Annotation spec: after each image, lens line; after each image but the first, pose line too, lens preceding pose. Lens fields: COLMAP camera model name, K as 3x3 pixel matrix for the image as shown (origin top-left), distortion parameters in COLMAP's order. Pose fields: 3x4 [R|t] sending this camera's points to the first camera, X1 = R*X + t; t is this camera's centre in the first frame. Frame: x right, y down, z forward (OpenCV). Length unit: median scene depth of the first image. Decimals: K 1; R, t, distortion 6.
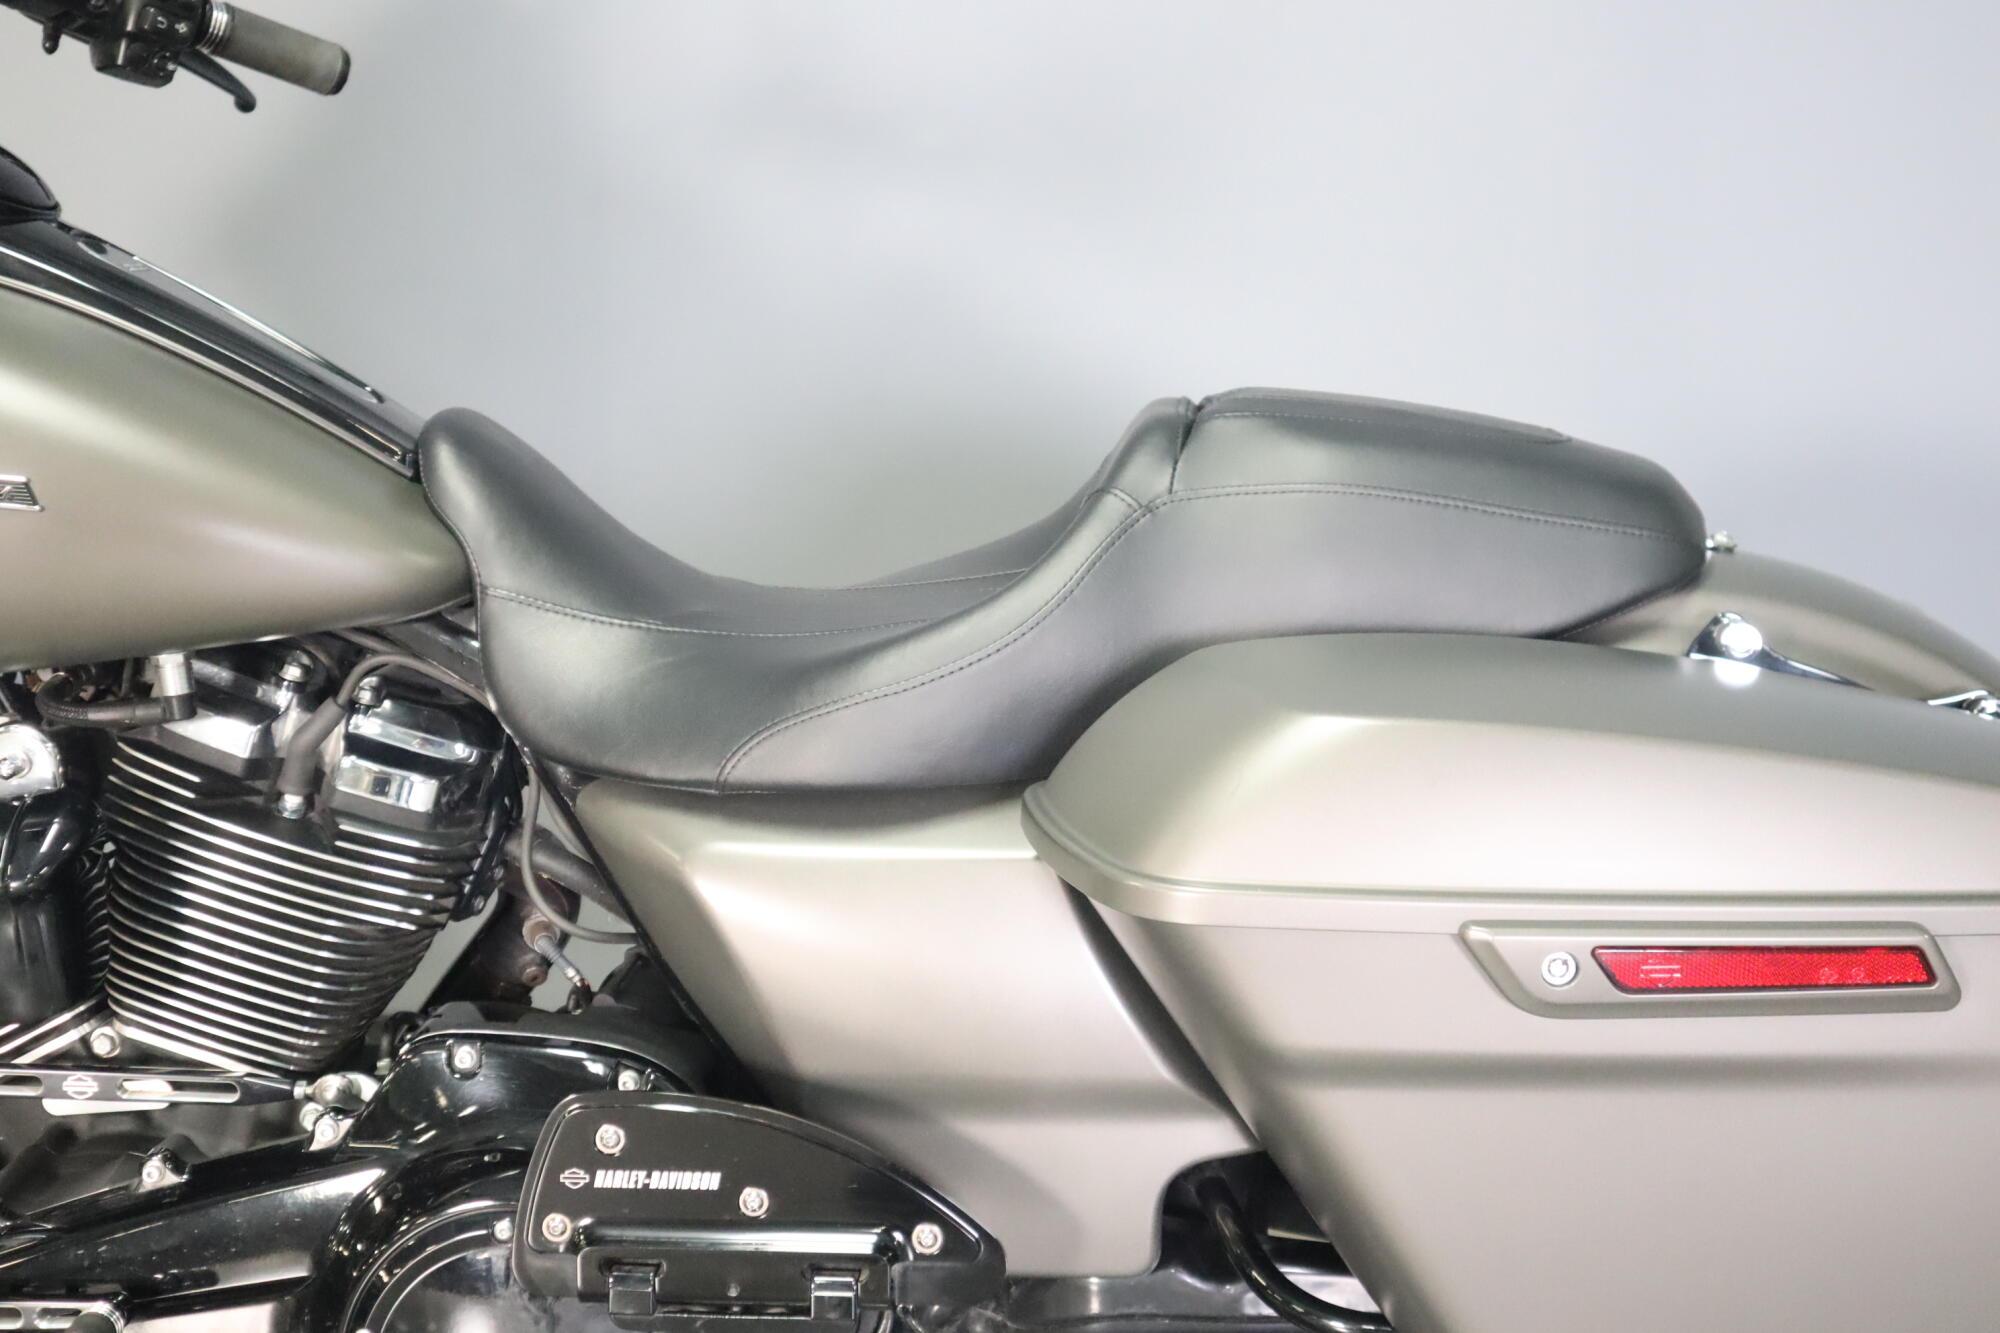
lens RADIAL K [[2832.3, 0, 1000.5], [0, 2832.3, 626.4], [0, 0, 1]] dist [0.020757, 0.074662]
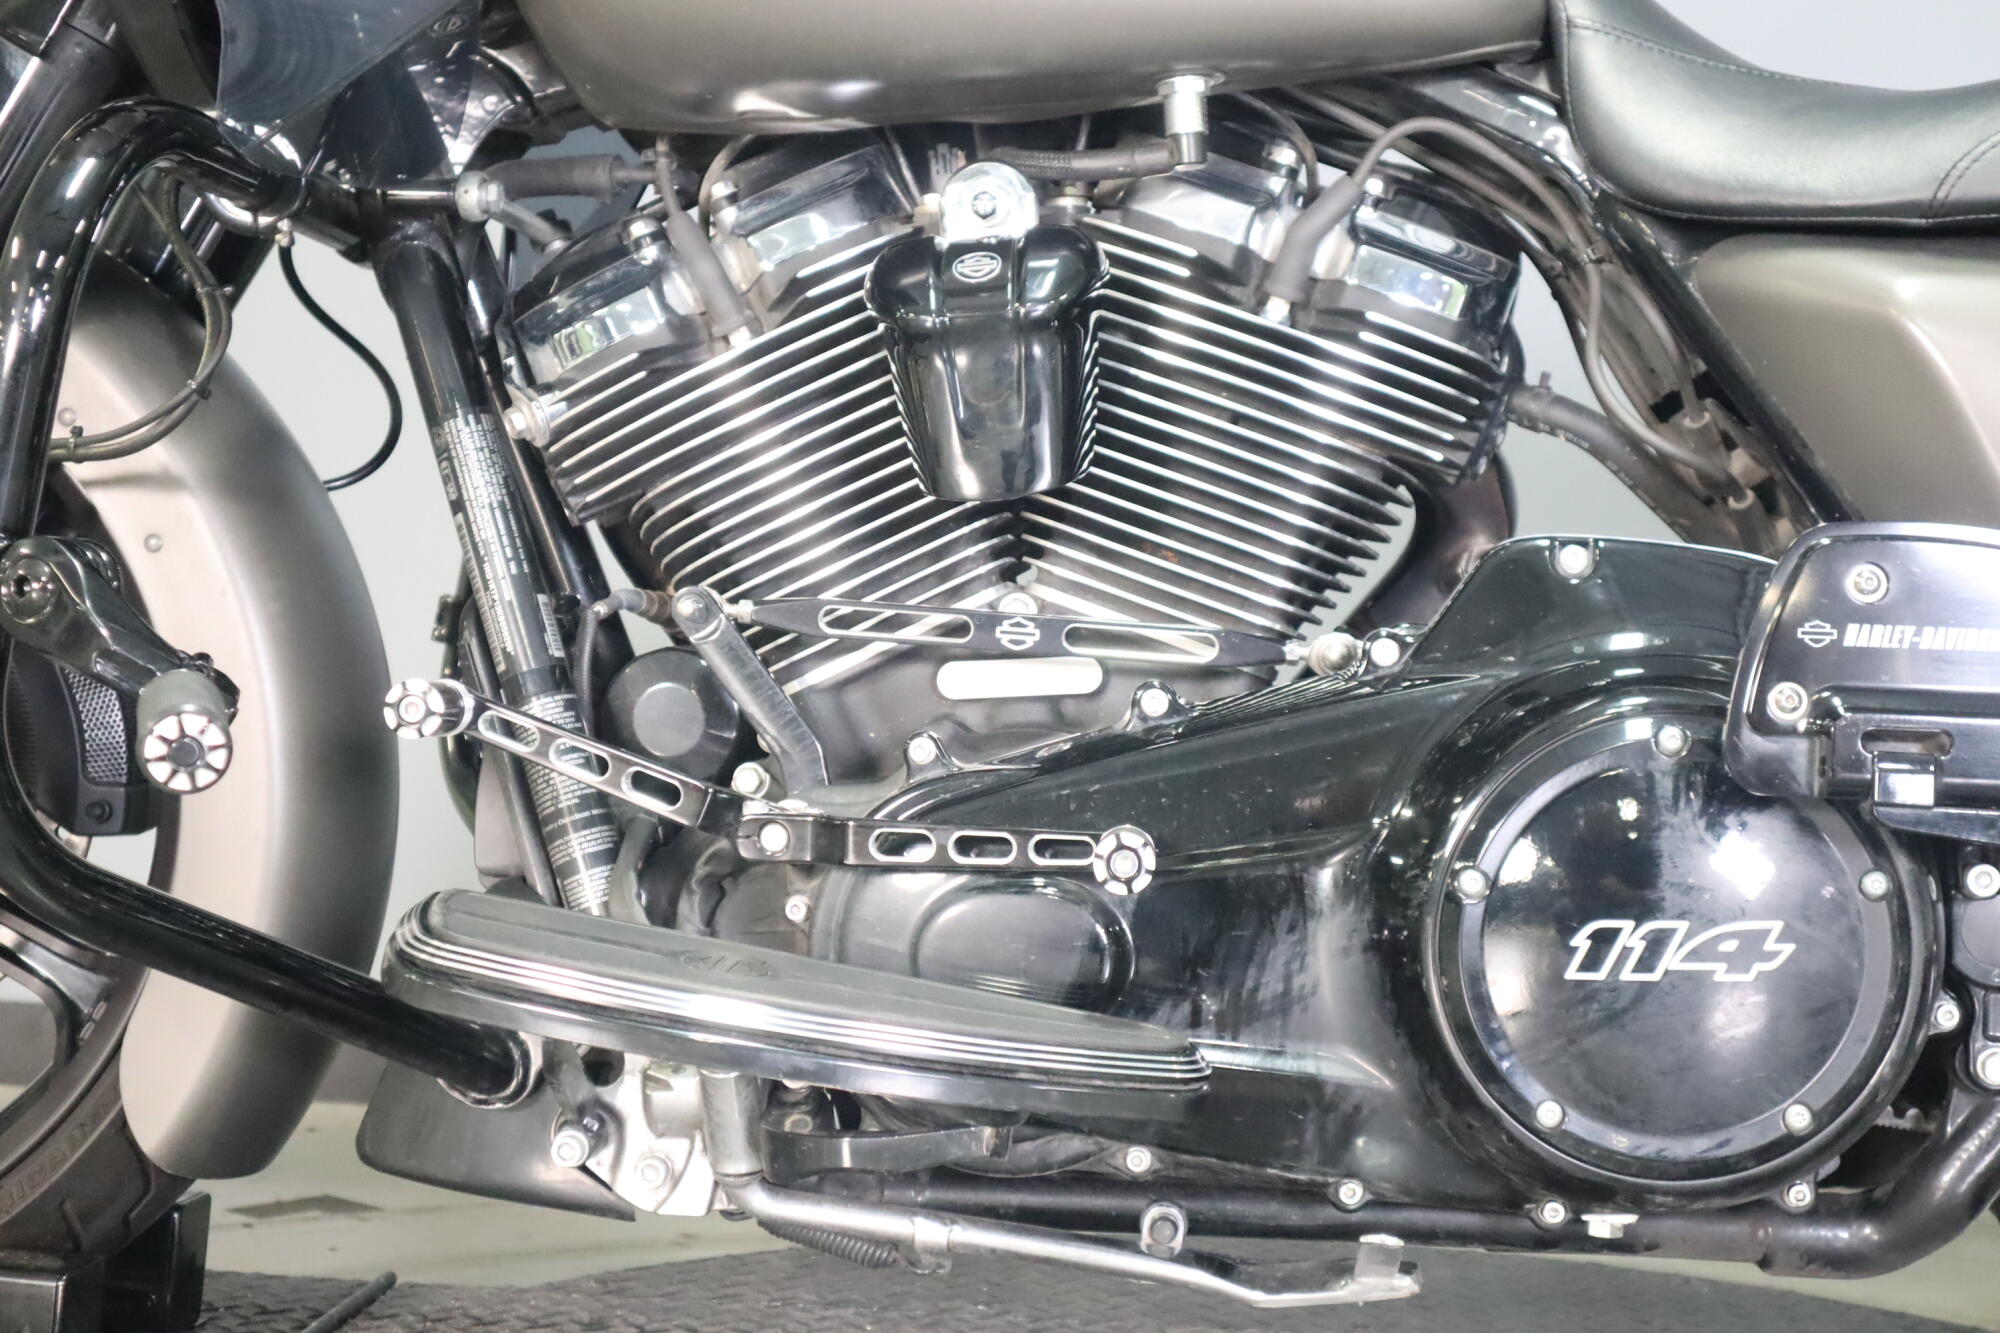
lens RADIAL K [[2832.3, 0, 1000.5], [0, 2832.3, 626.4], [0, 0, 1]] dist [0.020757, 0.074662]
pose [[0.999005, 0.043835, -0.008226, -0.344394], [-0.044588, 0.985823, -0.161758, 0.308529], [0.001019, 0.161963, 0.986796, 0.229694]]
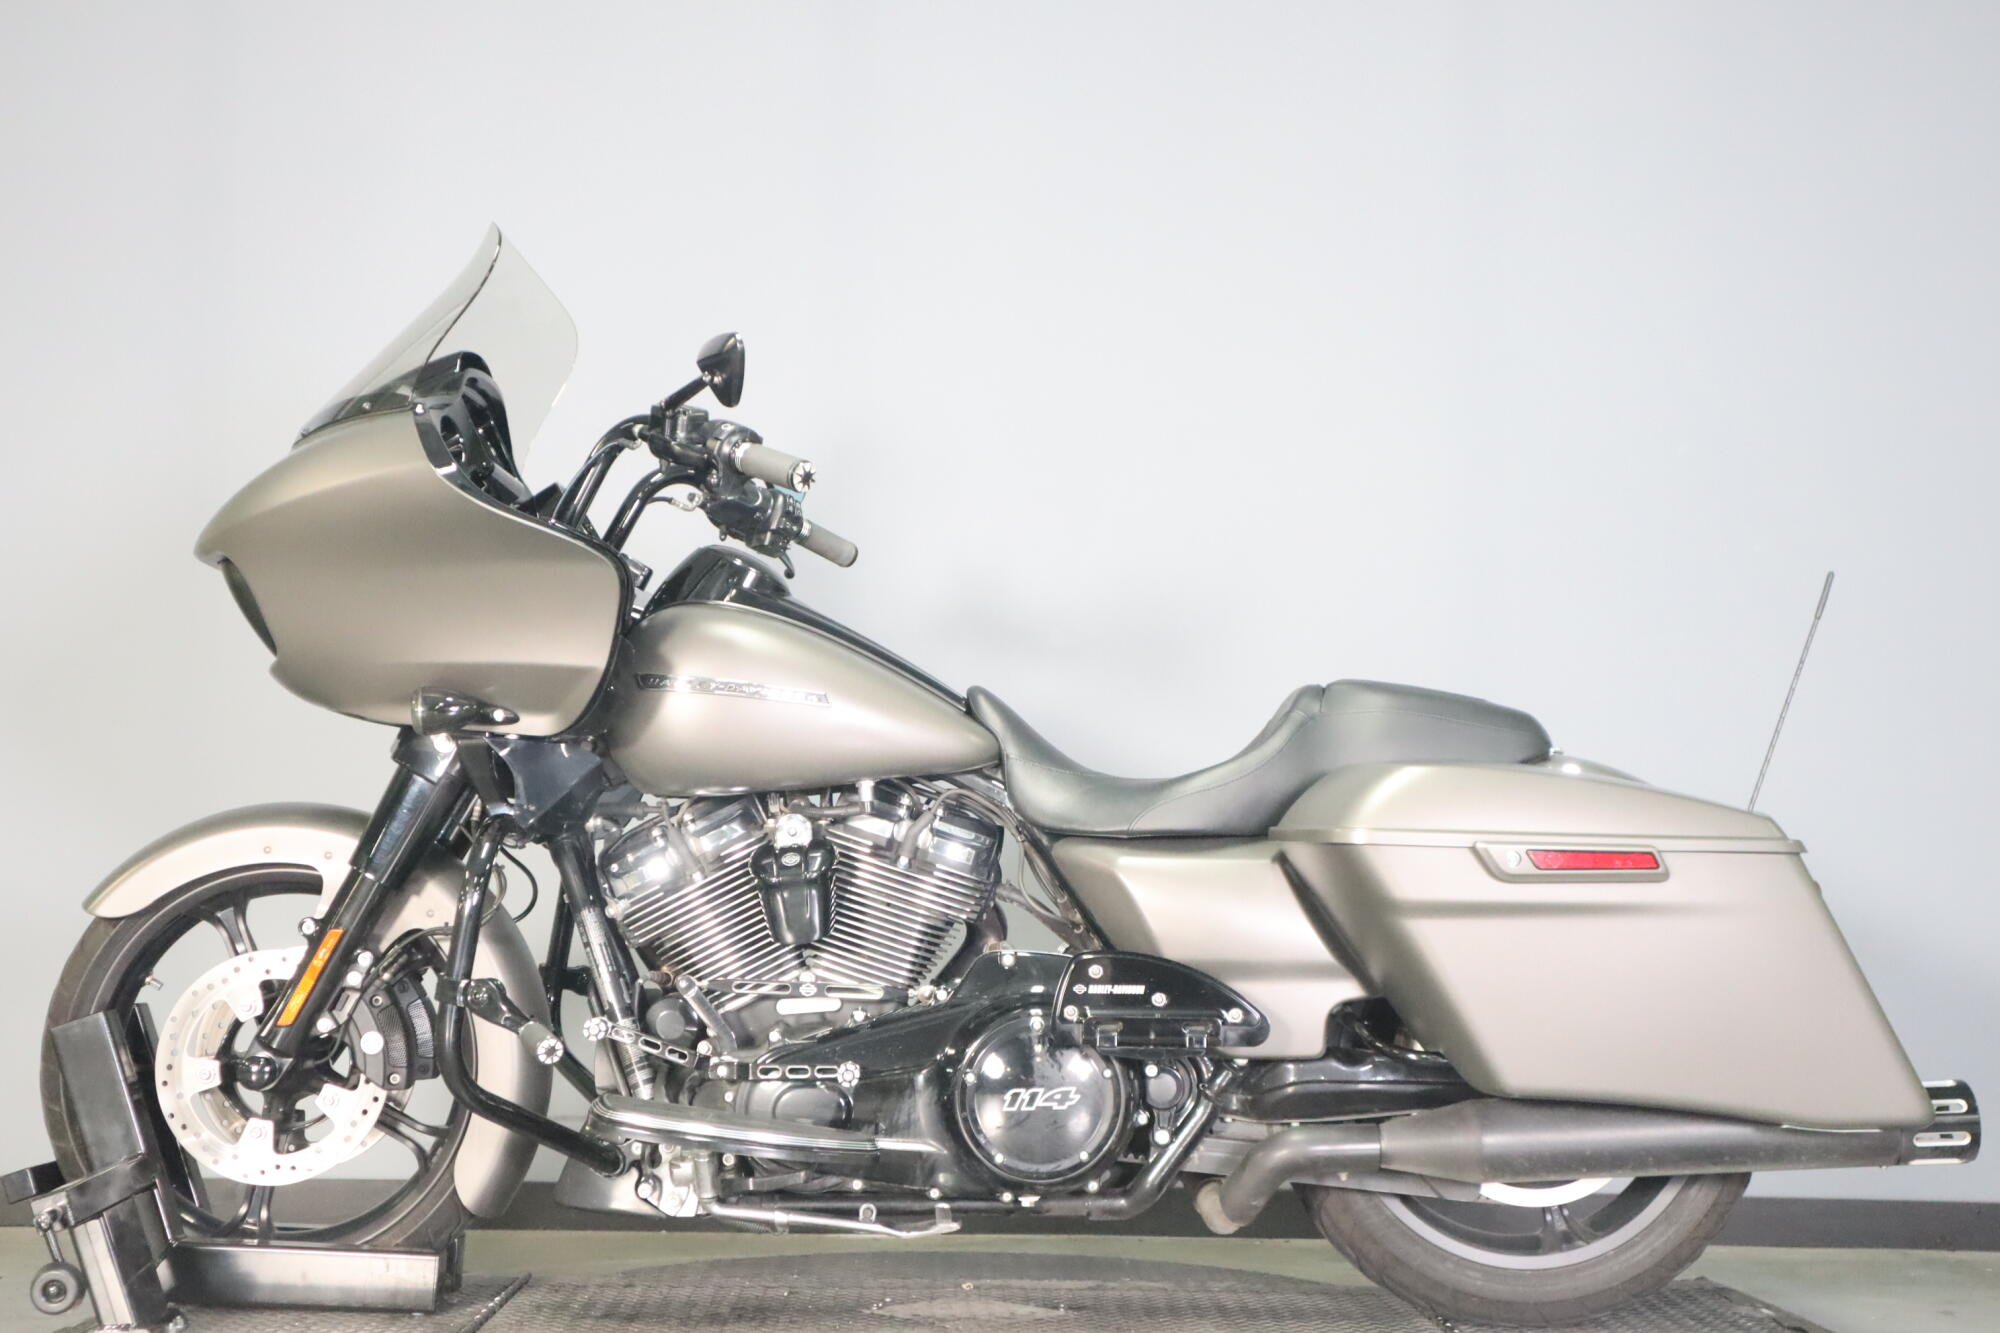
lens RADIAL K [[2666.1, 0, 1000.0], [0, 2666.1, 666.5], [0, 0, 1]] dist [0.012459, 0.094237]
pose [[0.996751, 0.020882, 0.077795, -0.364386], [-0.002253, 0.972661, -0.232218, 0.415387], [-0.080517, 0.231289, 0.969548, -1.063164]]
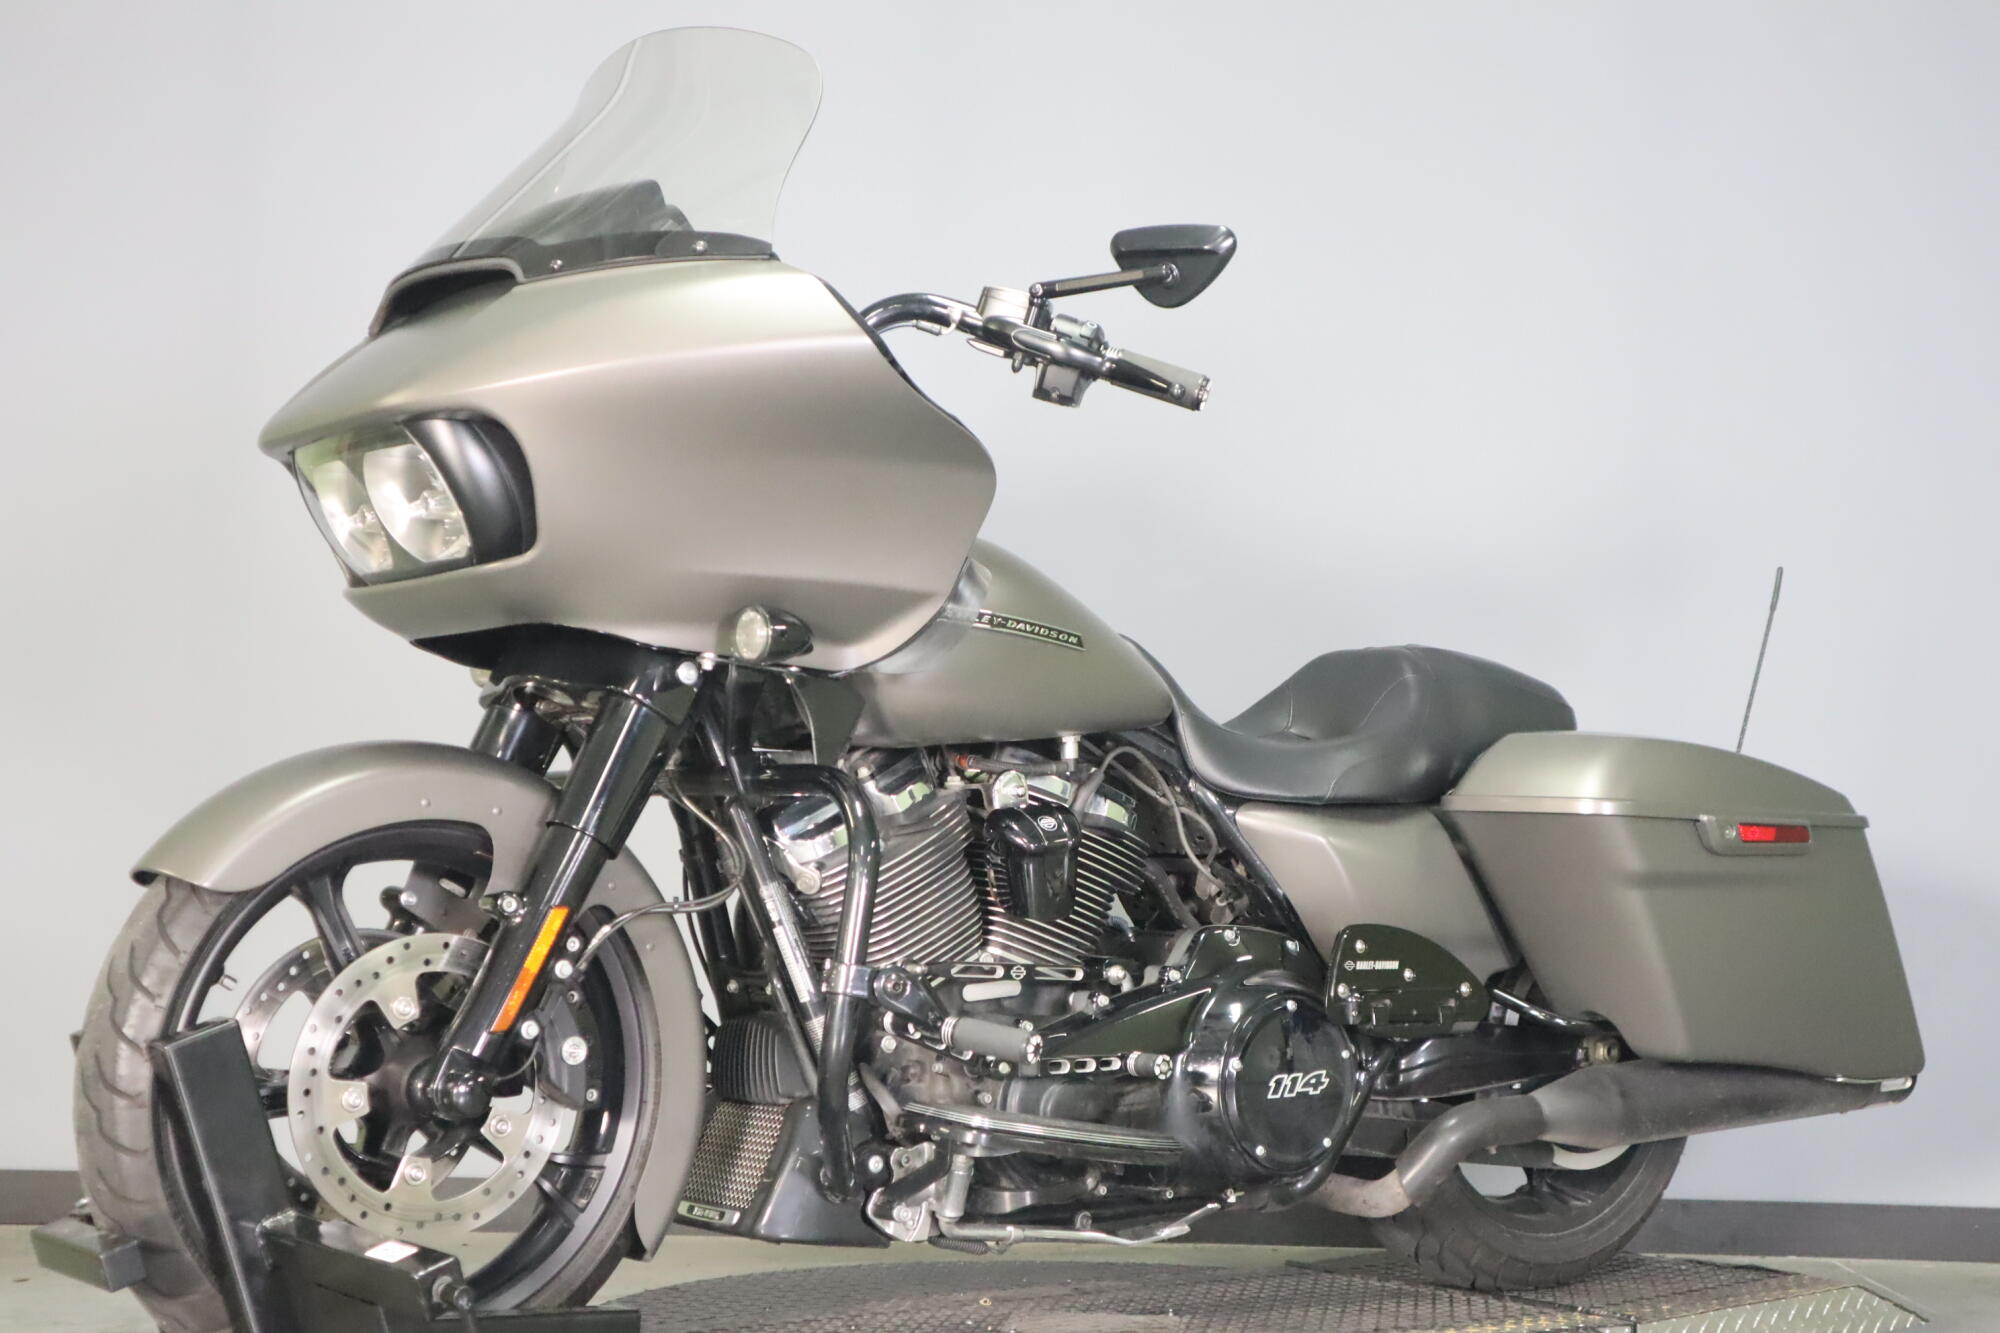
lens RADIAL K [[2996.3, 0, 1000.0], [0, 2996.3, 666.5], [0, 0, 1]] dist [-0.015887, 0.007279]
pose [[0.748555, 0.060520, 0.660305, -1.744749], [0.085628, 0.978665, -0.186771, 0.352240], [-0.657521, 0.196349, 0.727402, -0.479967]]
